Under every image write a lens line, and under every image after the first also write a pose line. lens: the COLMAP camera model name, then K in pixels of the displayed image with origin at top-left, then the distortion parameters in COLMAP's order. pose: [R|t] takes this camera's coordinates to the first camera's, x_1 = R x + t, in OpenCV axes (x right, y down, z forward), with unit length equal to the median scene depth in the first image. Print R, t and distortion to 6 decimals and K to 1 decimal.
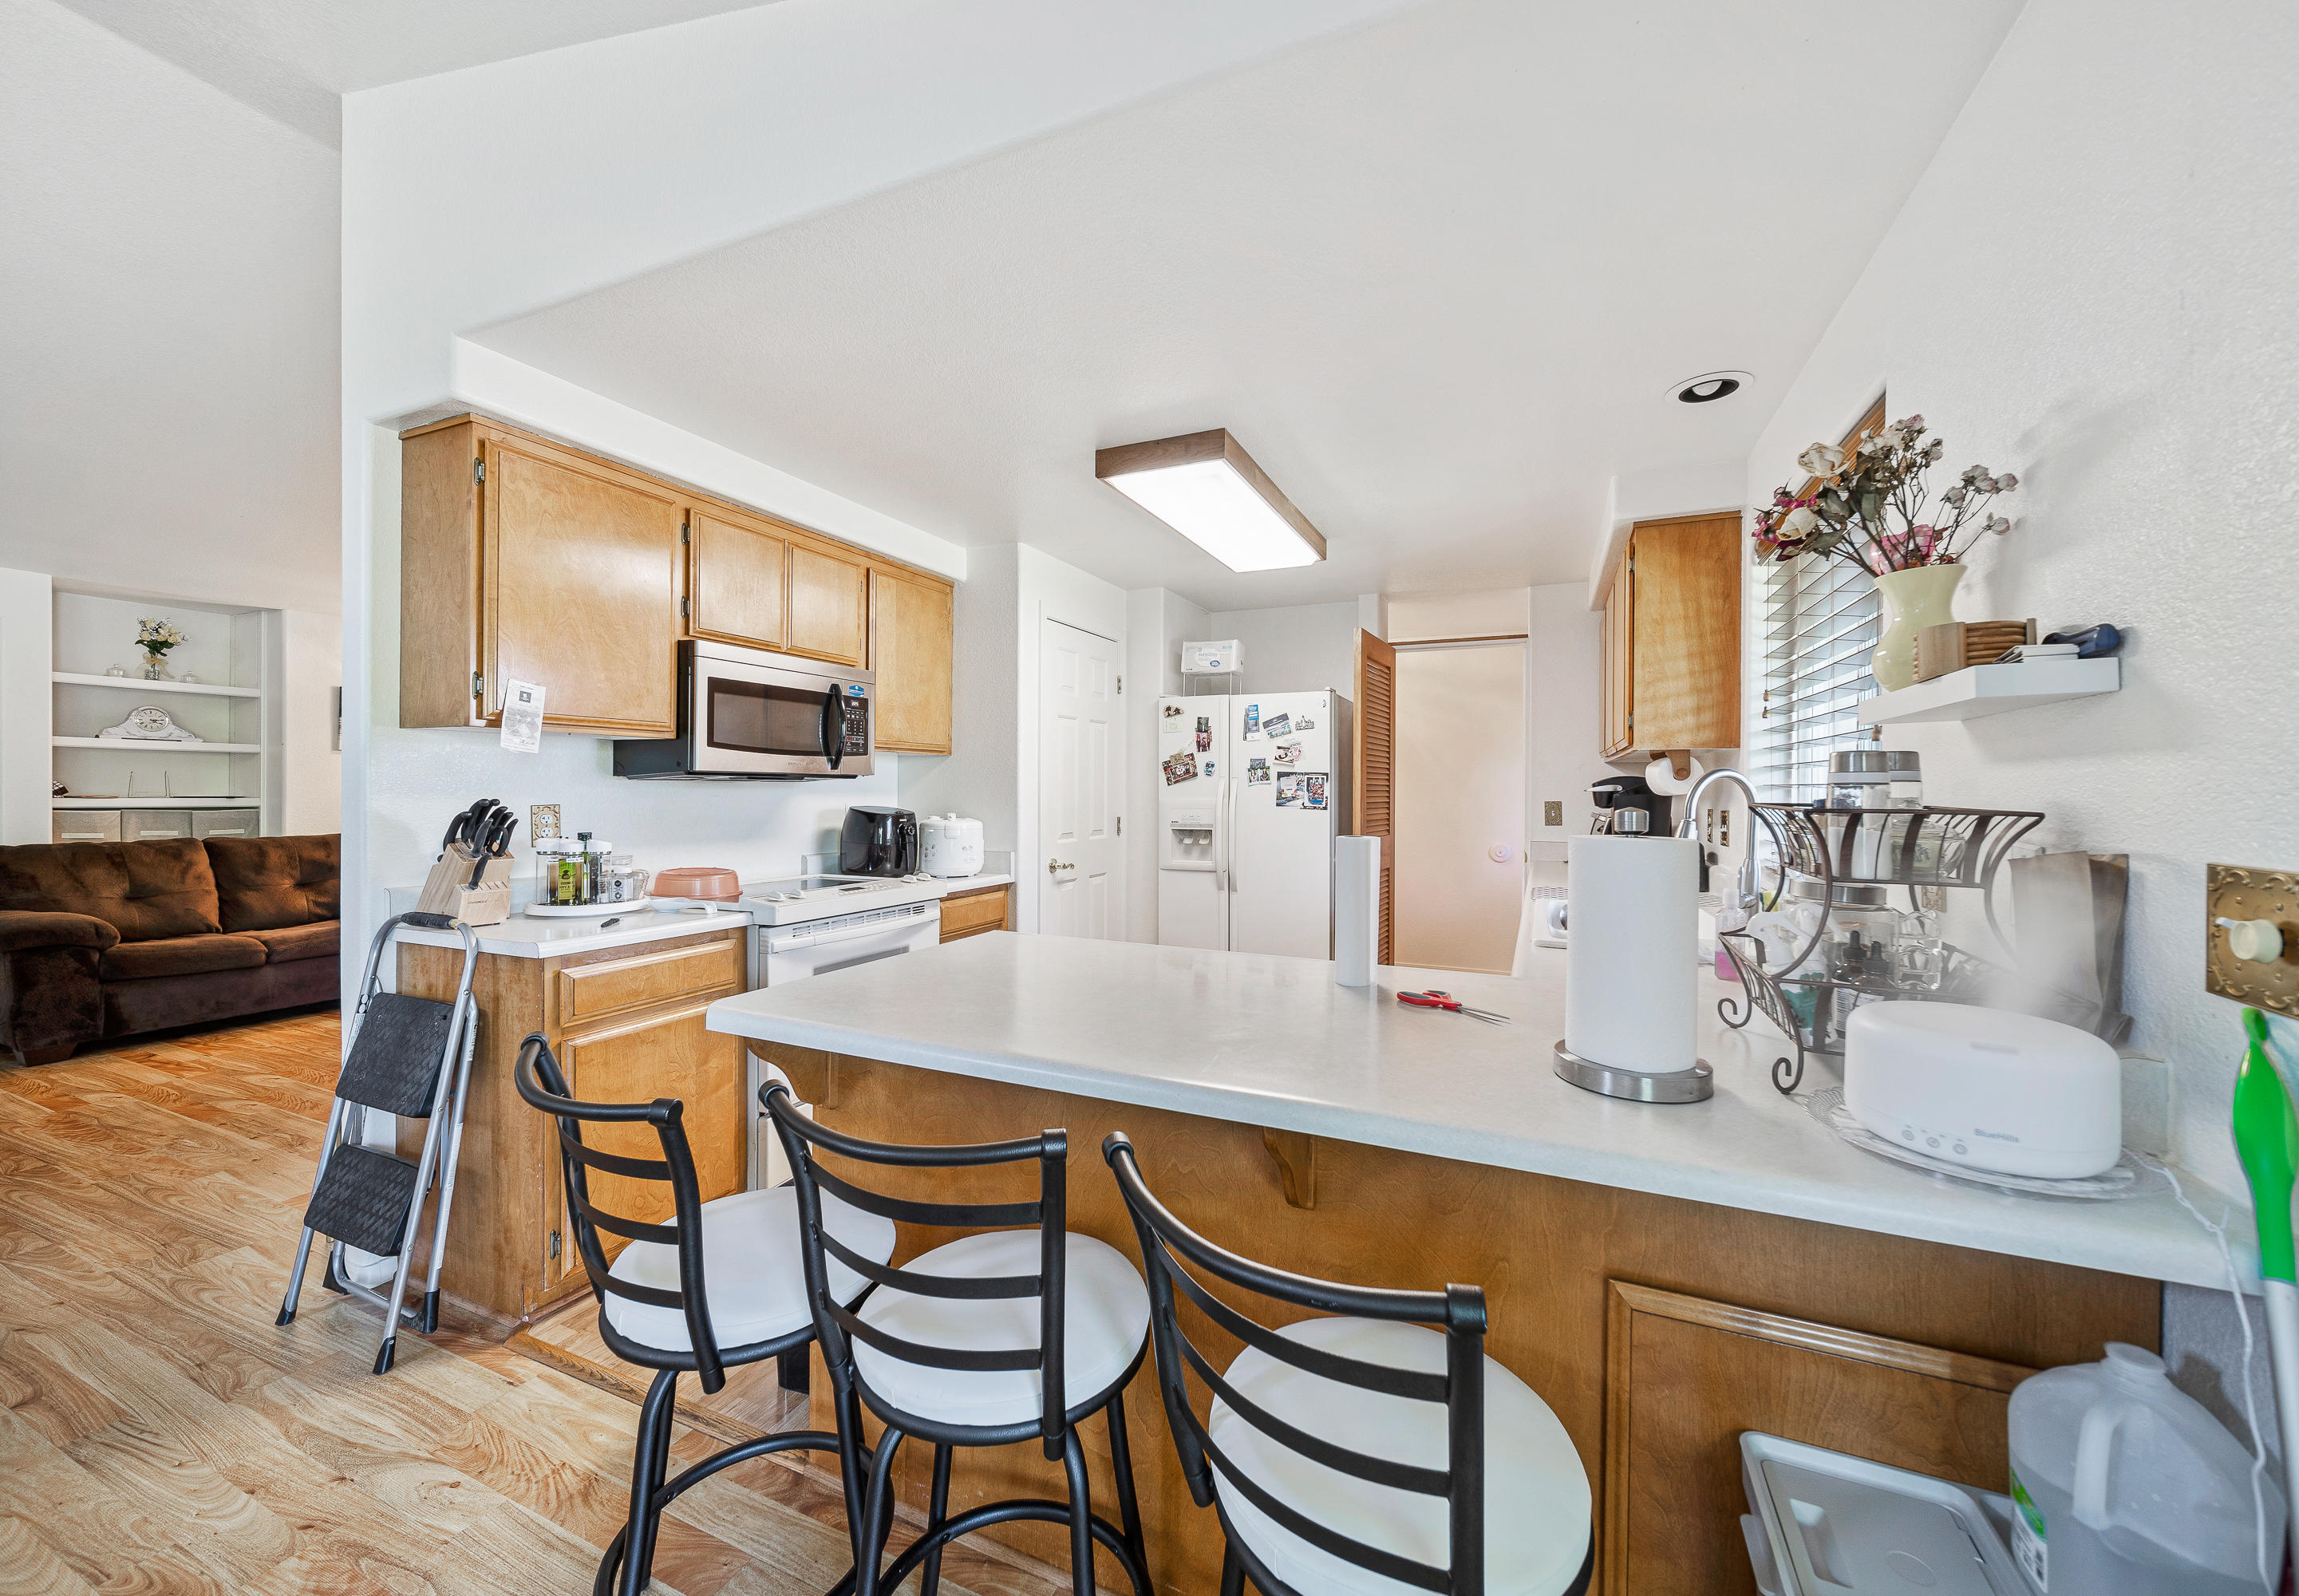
lens RADIAL K [[854.2, 0, 1162.5], [0, 854.2, 795.3], [0, 0, 1]] dist [-0.001462, -0.000144]
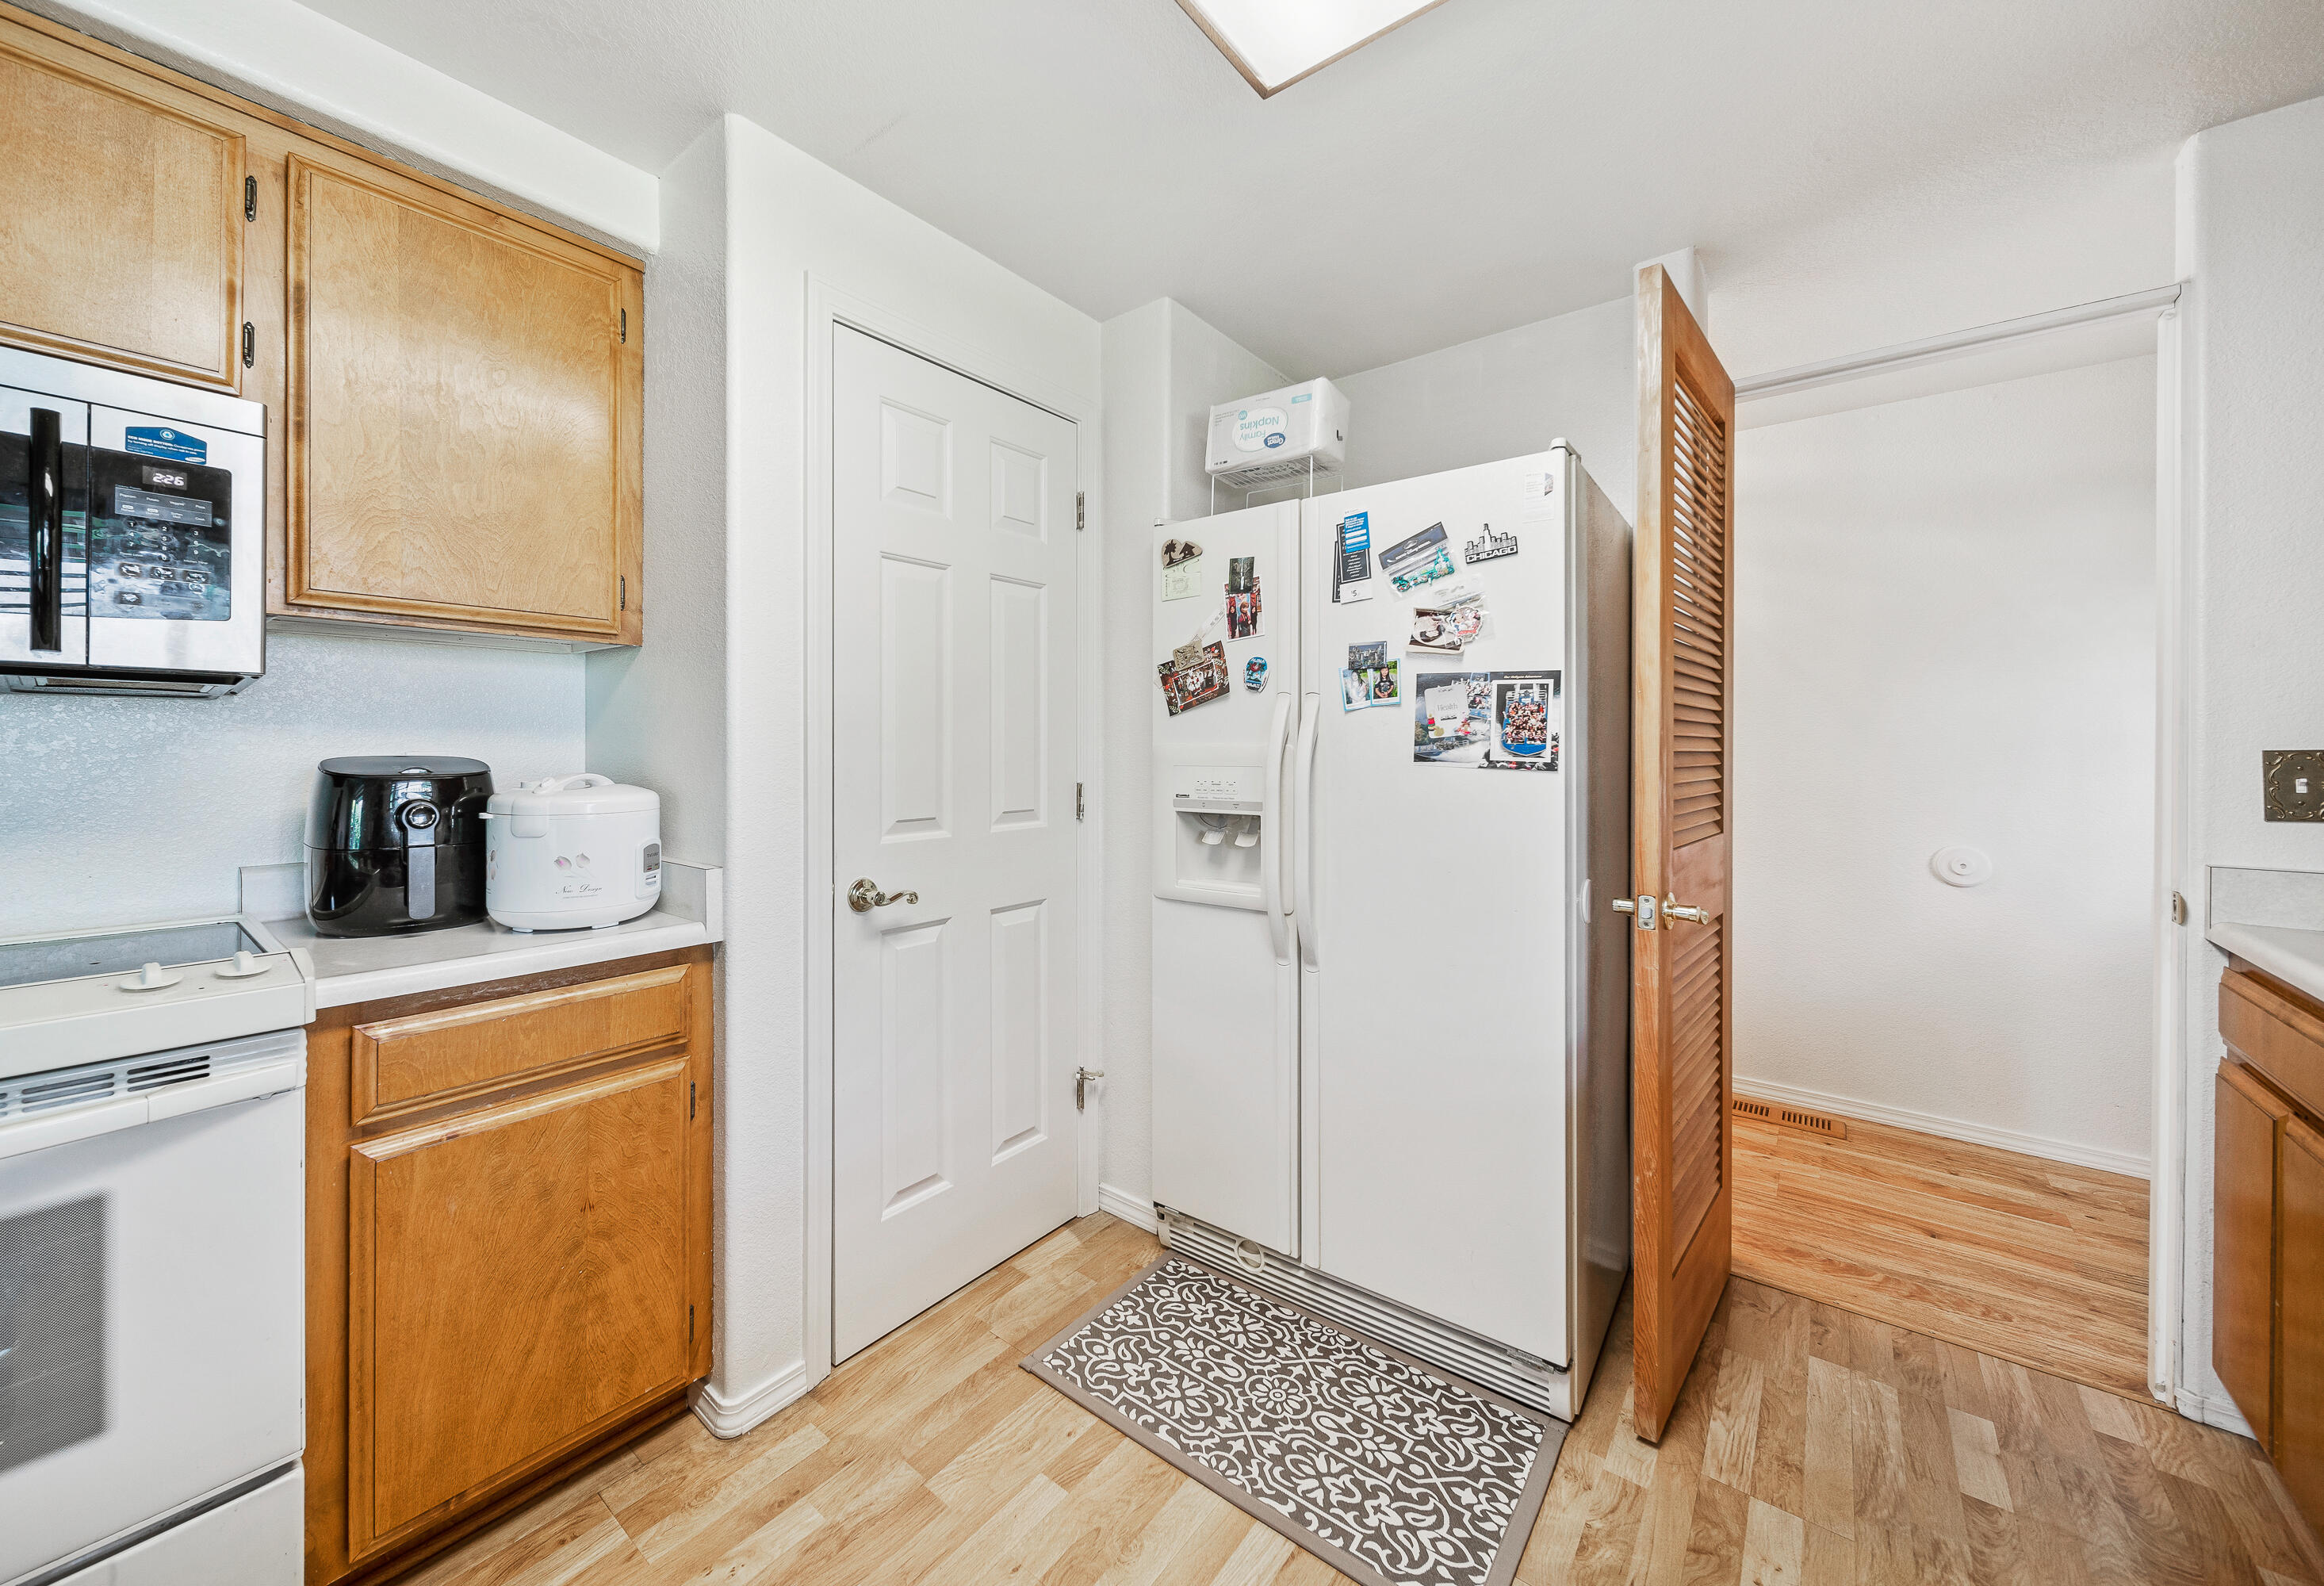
lens RADIAL K [[887.8, 0, 1095.8], [0, 887.8, 750.6], [0, 0, 1]] dist [0.002056, -0.000071]
pose [[0.961456, -0.000351, -0.274959, 0.103947], [-0.001047, 0.999987, -0.004938, 0.009947], [0.274957, 0.005036, 0.961443, 0.561675]]
